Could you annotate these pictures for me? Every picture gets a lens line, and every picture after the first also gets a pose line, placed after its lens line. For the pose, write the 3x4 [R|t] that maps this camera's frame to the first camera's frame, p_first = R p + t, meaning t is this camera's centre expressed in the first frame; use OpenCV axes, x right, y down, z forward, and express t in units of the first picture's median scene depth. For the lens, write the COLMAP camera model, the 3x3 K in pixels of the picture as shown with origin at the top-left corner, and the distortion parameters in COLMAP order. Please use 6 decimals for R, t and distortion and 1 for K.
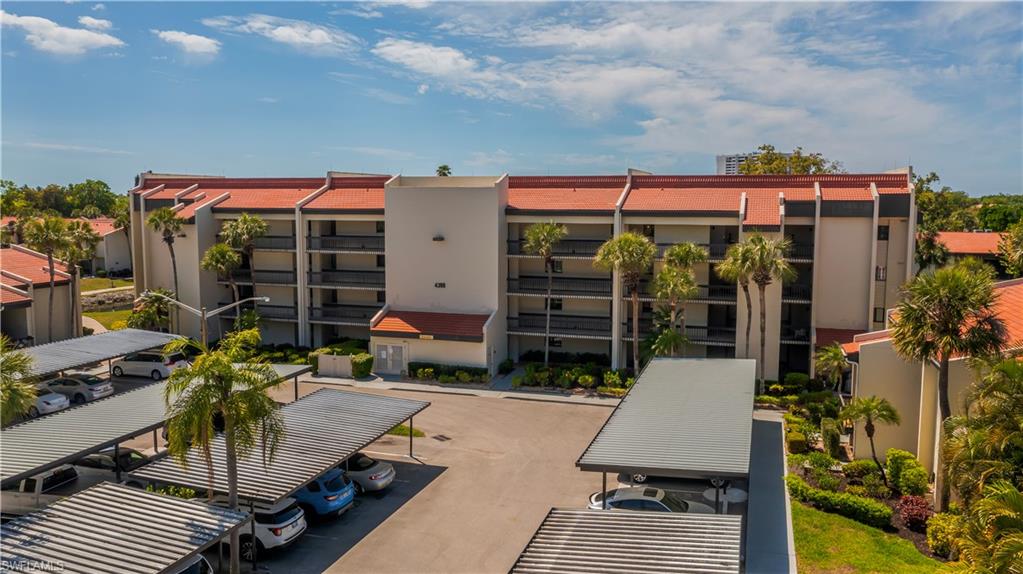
lens RADIAL K [[802.8, 0, 514.9], [0, 802.8, 280.8], [0, 0, 1]] dist [-0.006184, -0.000790]
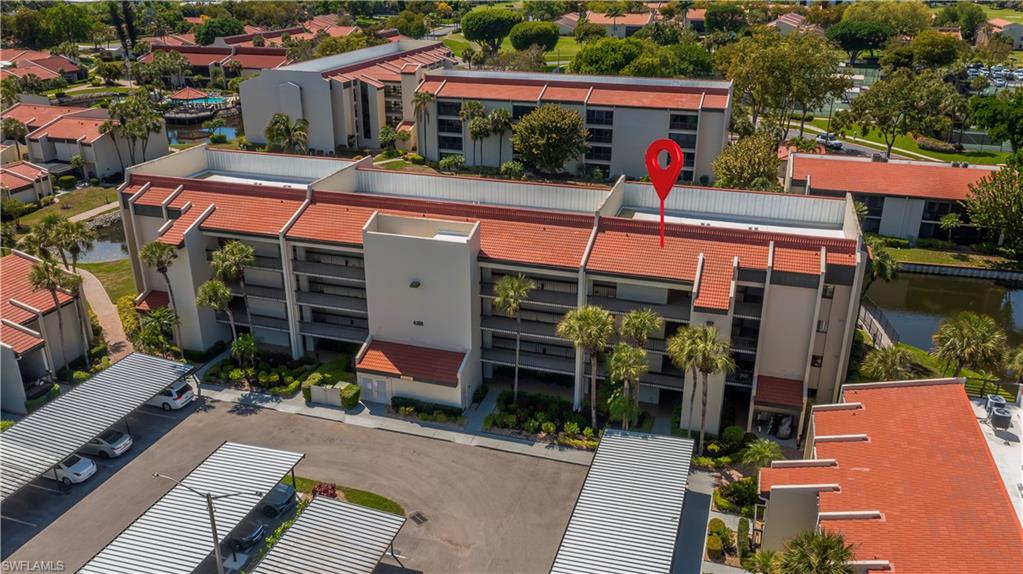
lens RADIAL K [[802.8, 0, 514.9], [0, 802.8, 280.8], [0, 0, 1]] dist [-0.006184, -0.000790]
pose [[1.000000, 0.000614, 0.000601, 0.037535], [-0.000755, 0.961431, 0.275045, -0.358016], [-0.000409, -0.275045, 0.961431, -0.027323]]
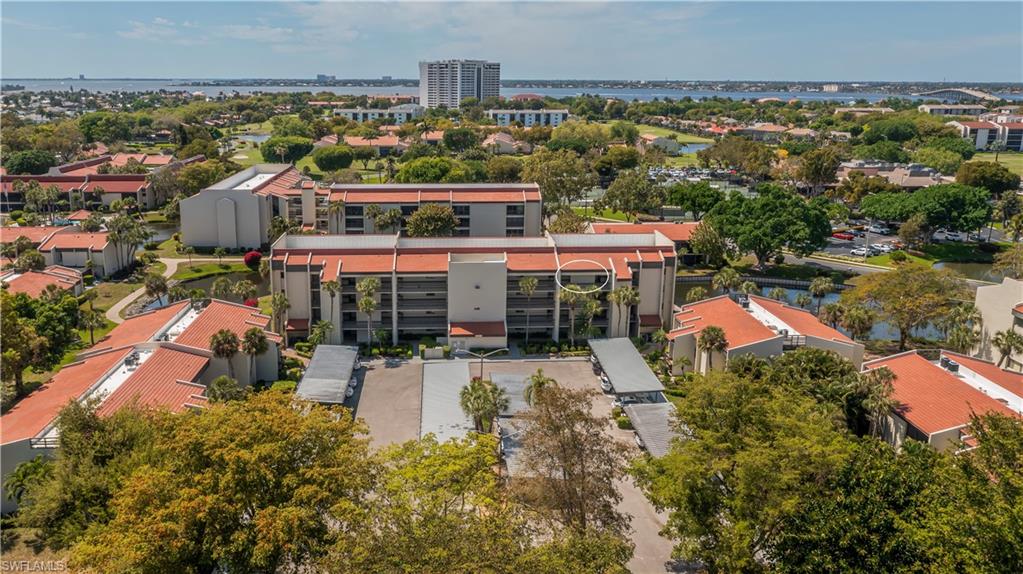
lens RADIAL K [[802.8, 0, 514.9], [0, 802.8, 280.8], [0, 0, 1]] dist [-0.006184, -0.000790]
pose [[0.925346, -0.086168, 0.369202, -0.782056], [0.032679, 0.988333, 0.148764, -0.381535], [-0.377713, -0.125593, 0.917365, -0.952824]]
